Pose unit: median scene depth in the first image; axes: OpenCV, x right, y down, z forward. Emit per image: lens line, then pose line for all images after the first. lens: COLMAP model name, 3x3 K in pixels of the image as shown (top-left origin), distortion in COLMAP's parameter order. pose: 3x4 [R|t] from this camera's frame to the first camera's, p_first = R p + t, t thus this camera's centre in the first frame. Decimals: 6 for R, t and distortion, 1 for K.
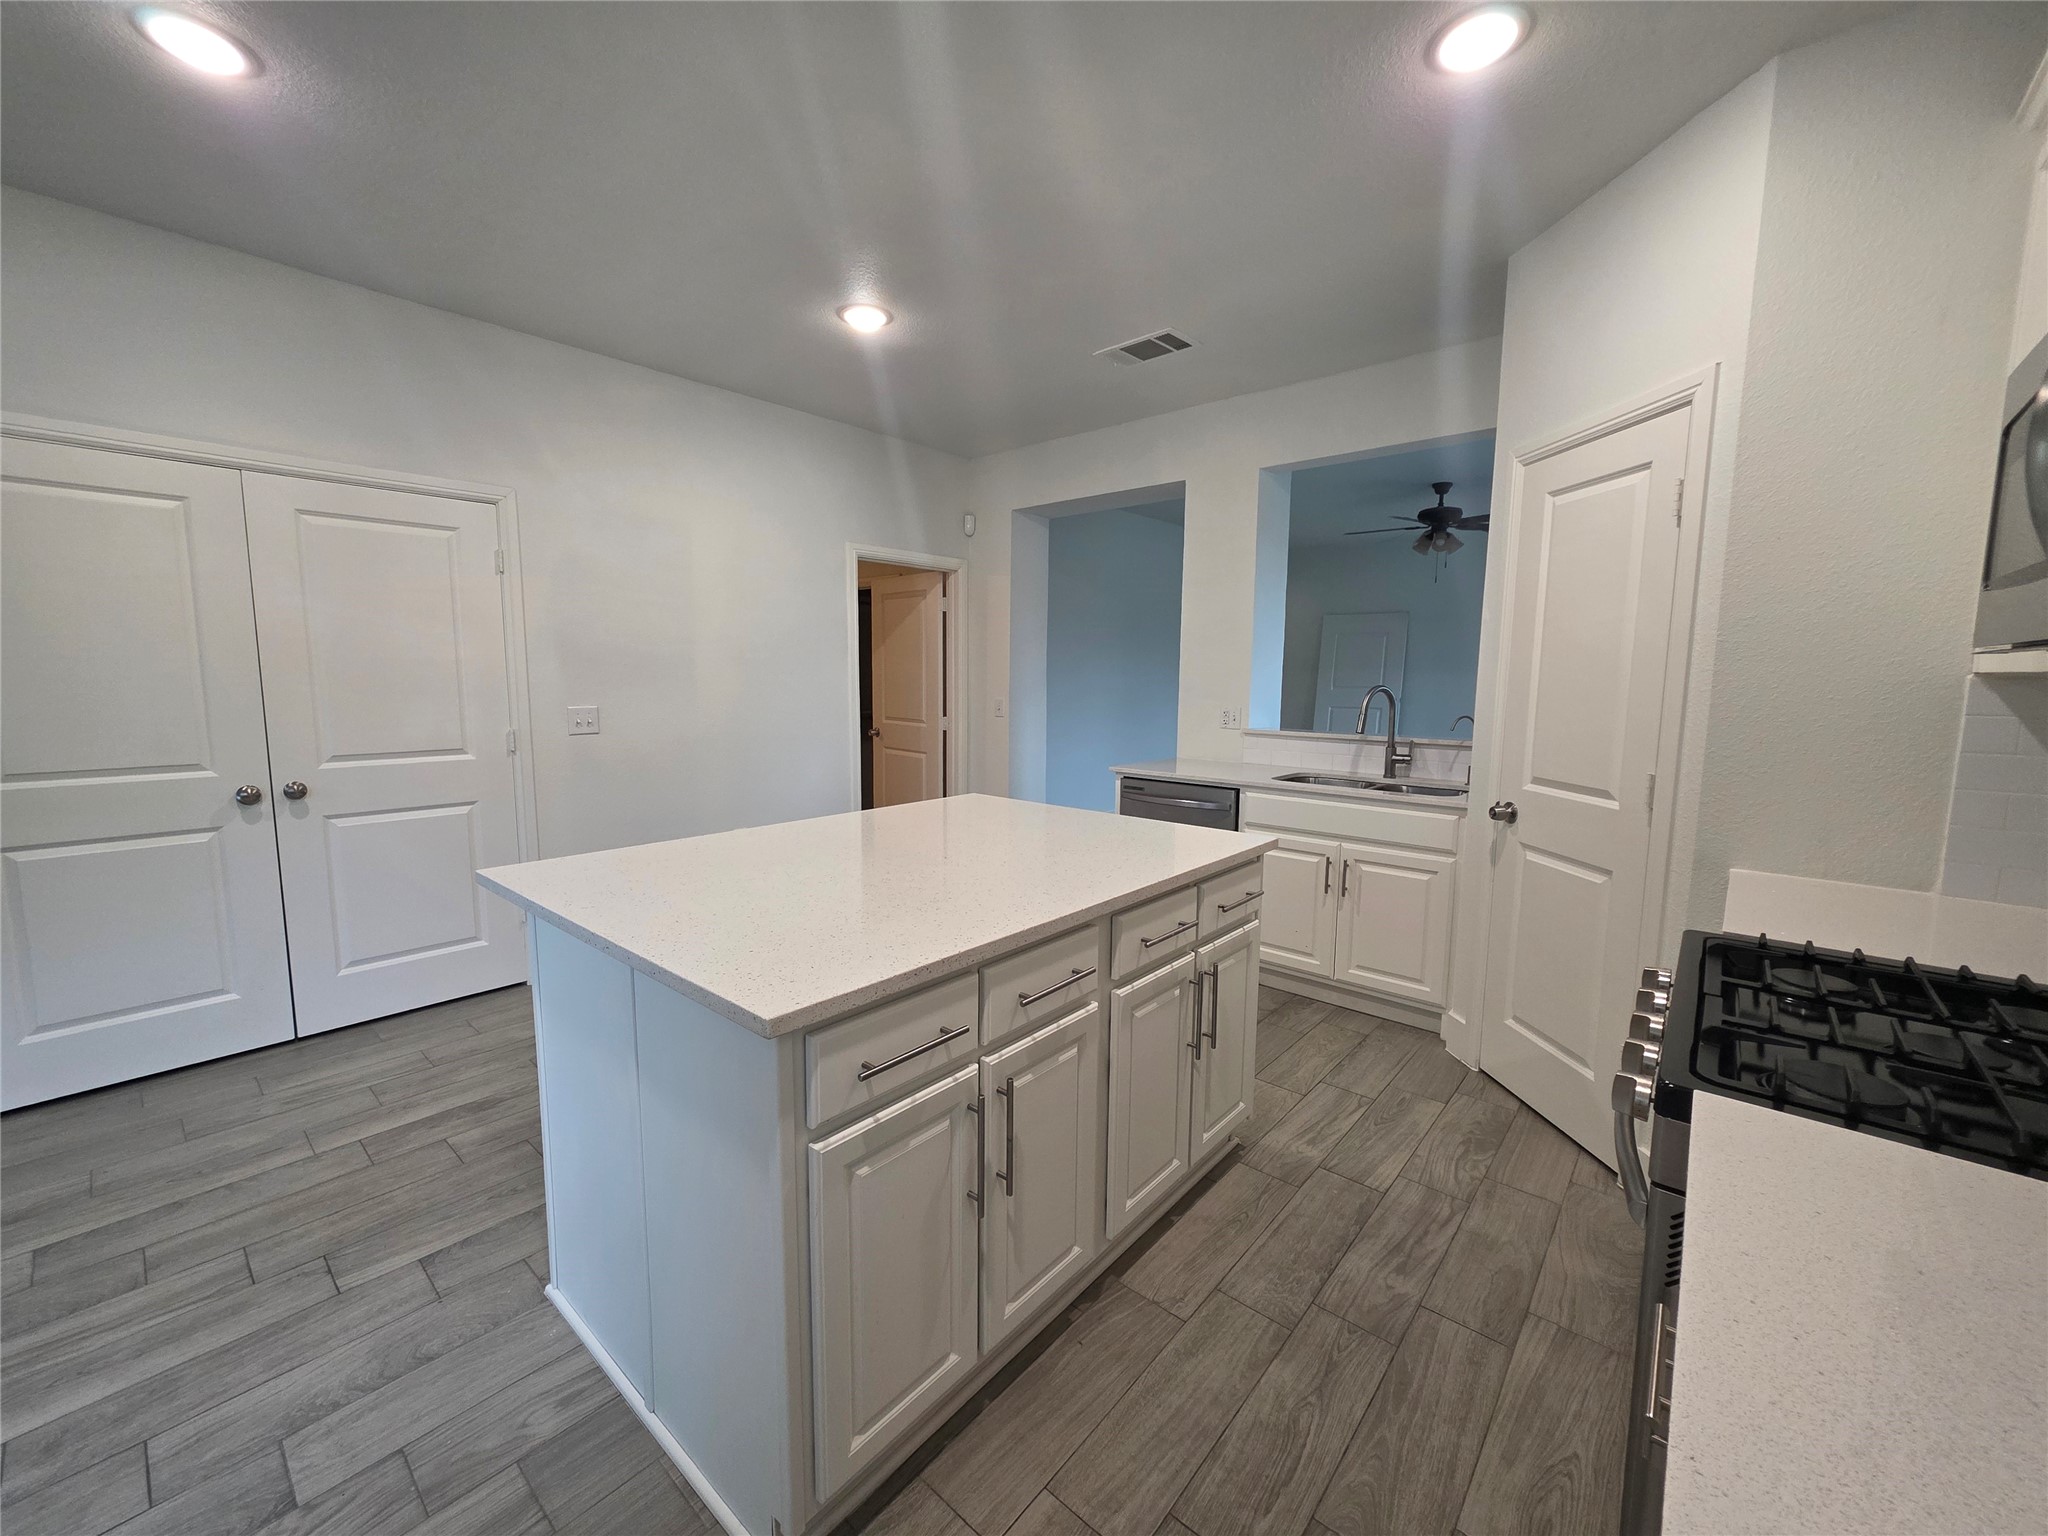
lens RADIAL K [[816.5, 0, 1021.9], [0, 816.5, 763.4], [0, 0, 1]] dist [0.002051, 0.000947]
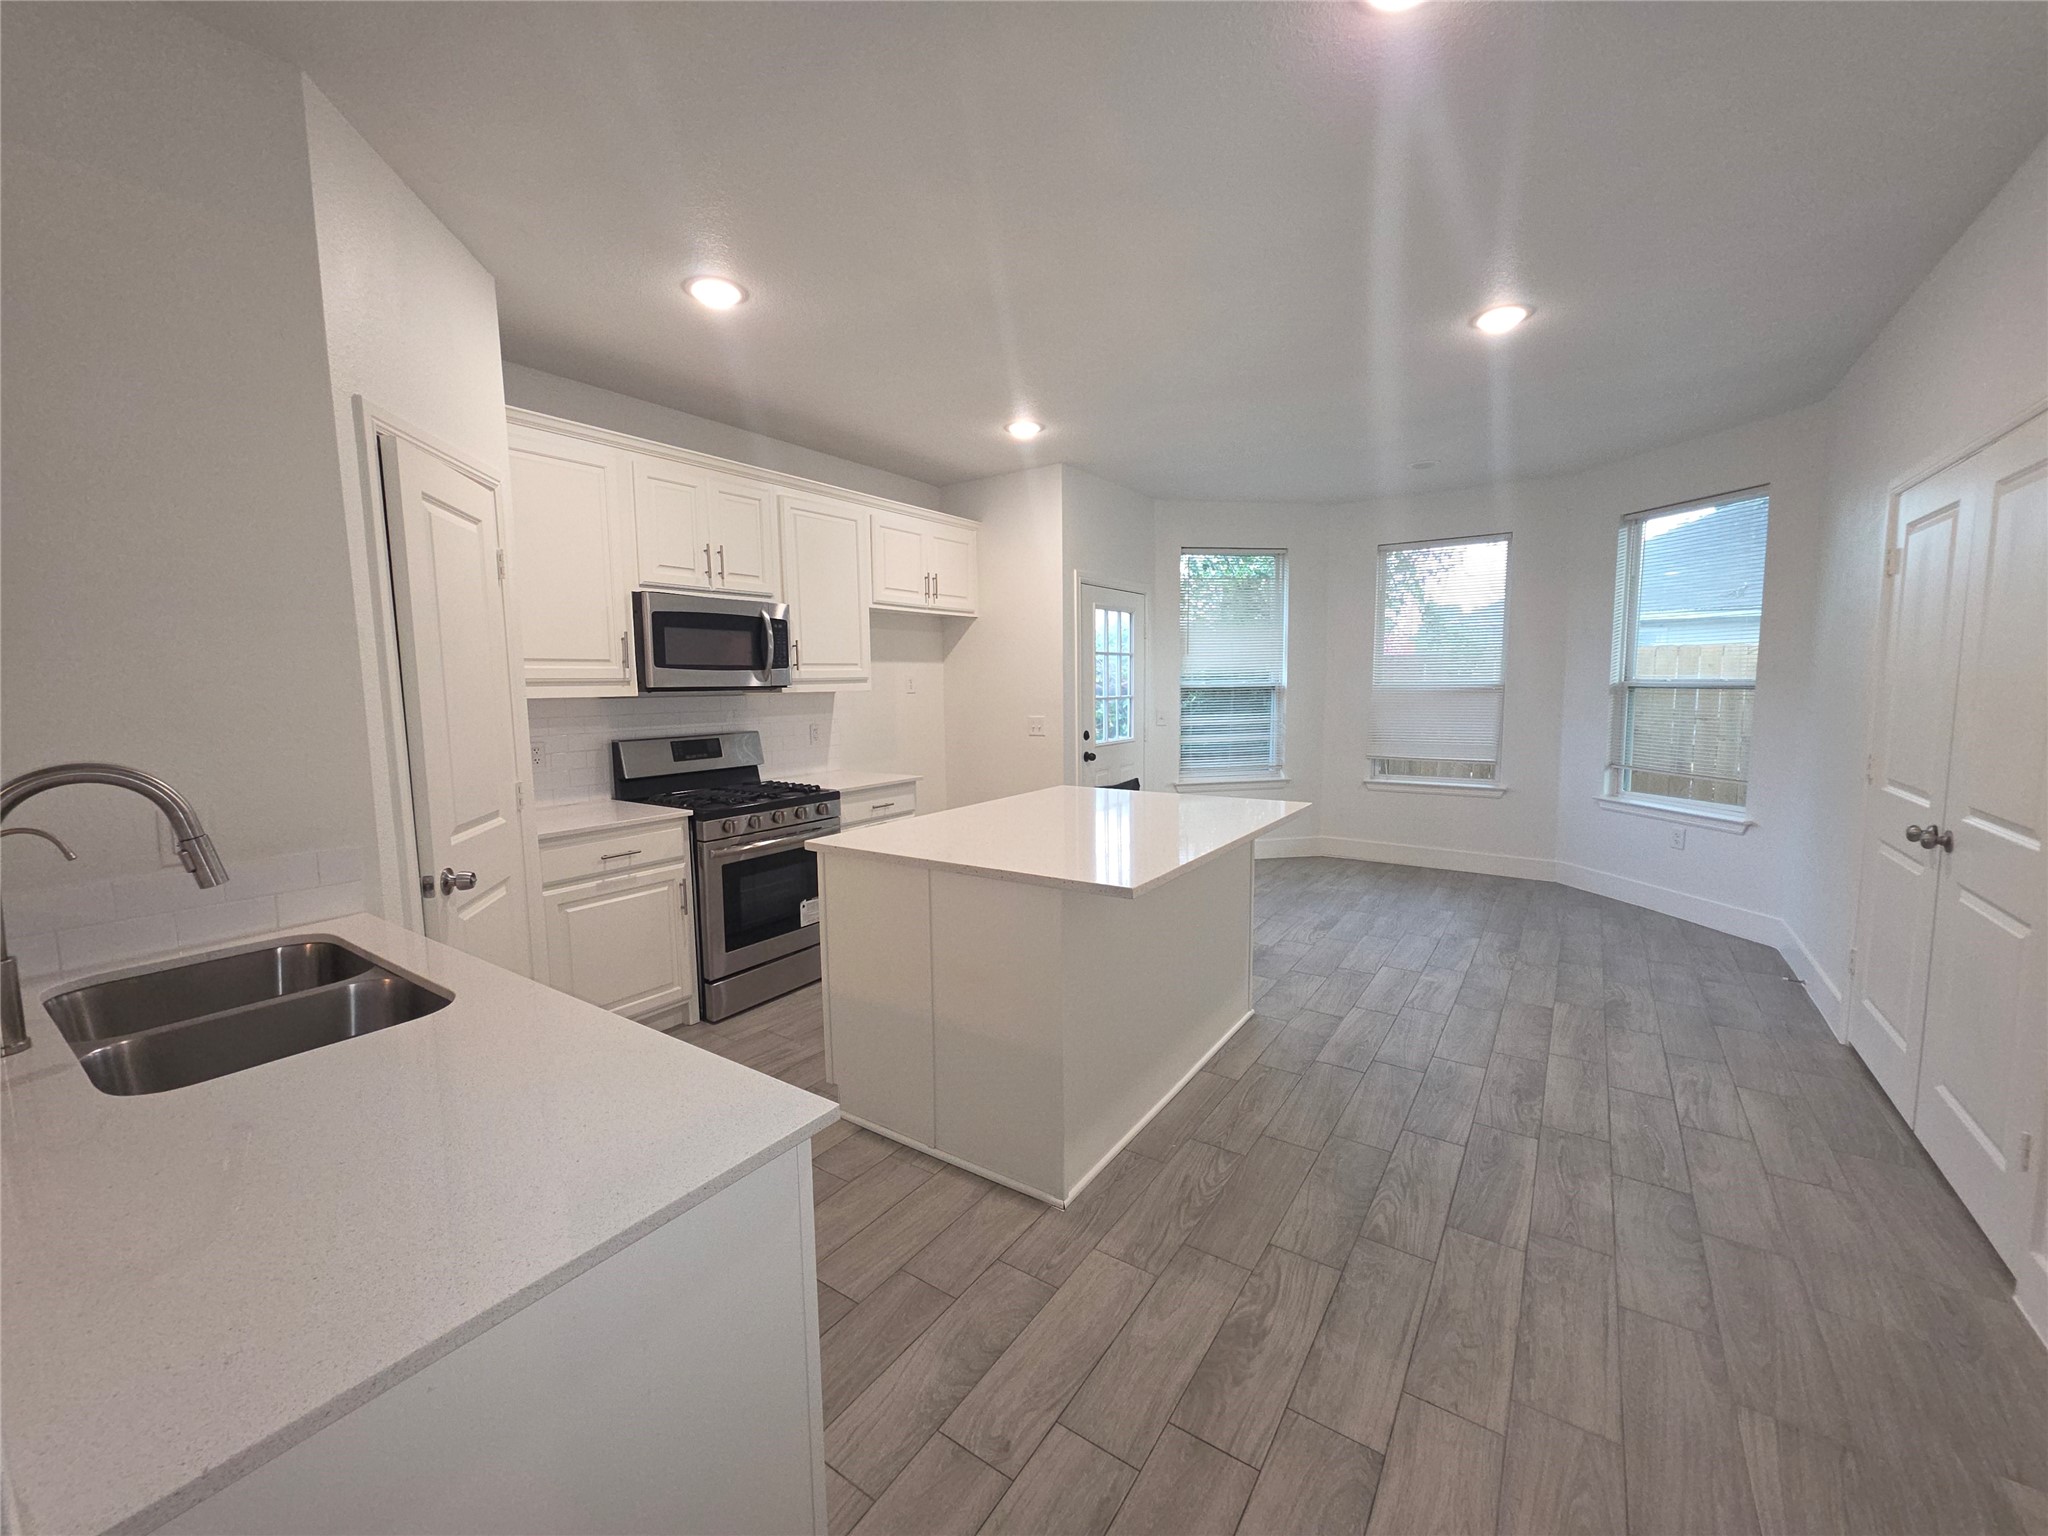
lens RADIAL K [[816.5, 0, 1022.7], [0, 816.5, 765.4], [0, 0, 1]] dist [0.002051, 0.000947]
pose [[-0.993516, 0.018457, -0.112189, 0.105674], [-0.005785, 0.977251, 0.212005, -0.210963], [0.113549, 0.211279, -0.970808, 1.713719]]
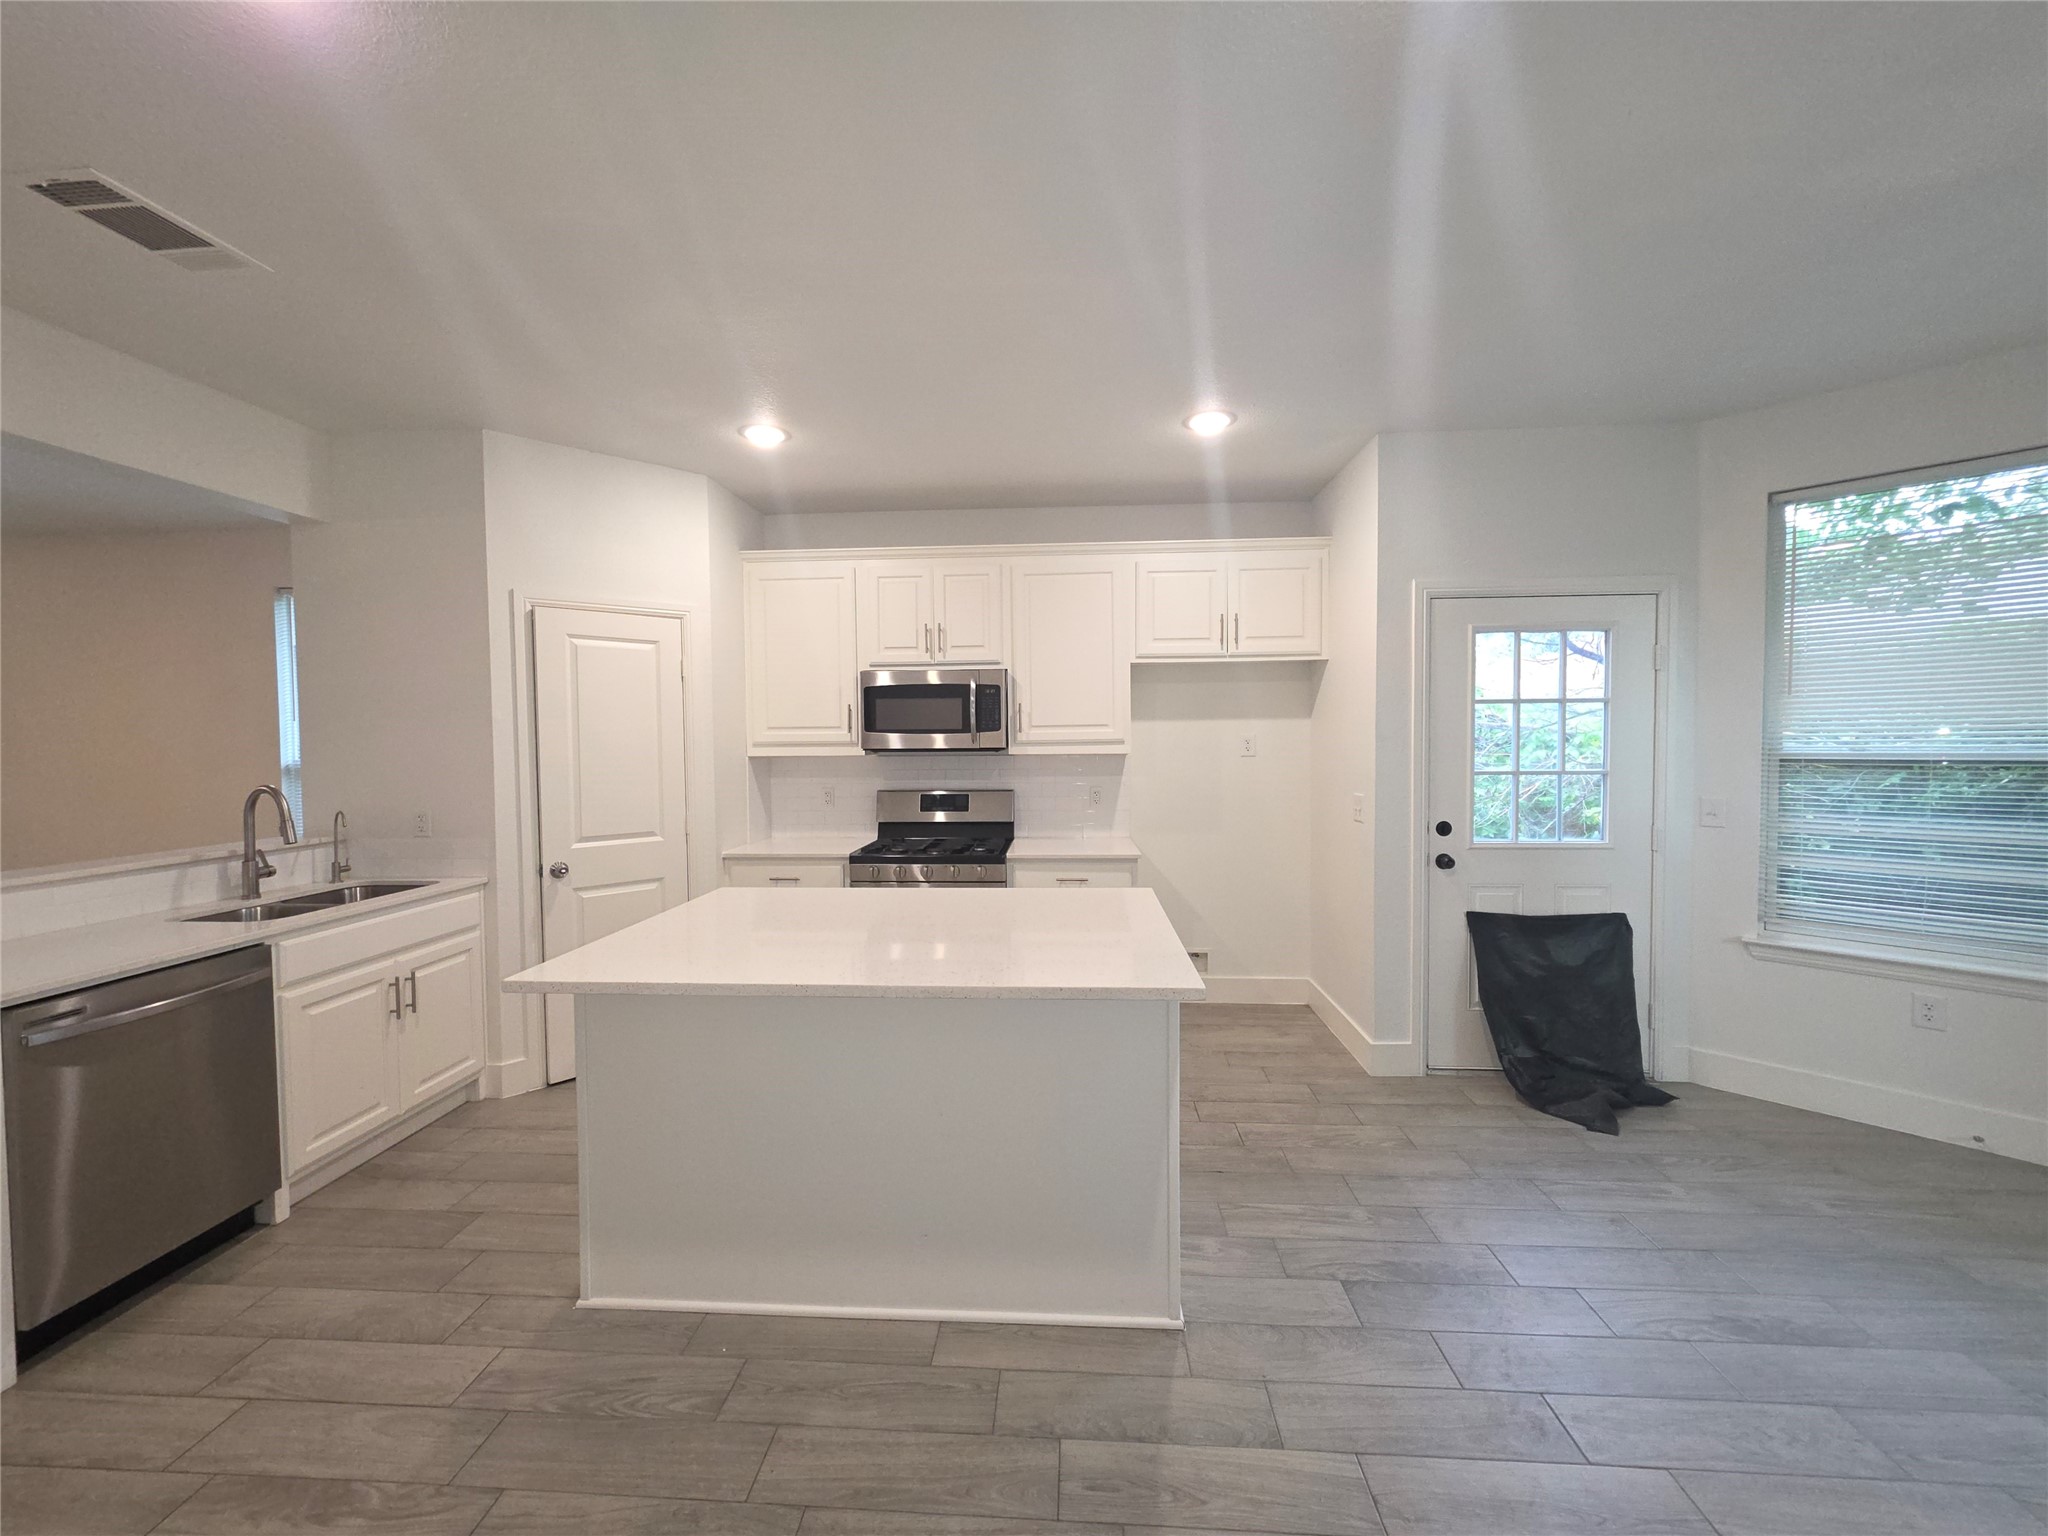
lens RADIAL K [[816.5, 0, 1019.3], [0, 816.5, 766.8], [0, 0, 1]] dist [0.002051, 0.000947]
pose [[-0.606228, -0.029009, 0.794762, -0.837067], [0.094061, 0.989705, 0.107872, -0.164029], [-0.789709, 0.140151, -0.597258, 1.109361]]
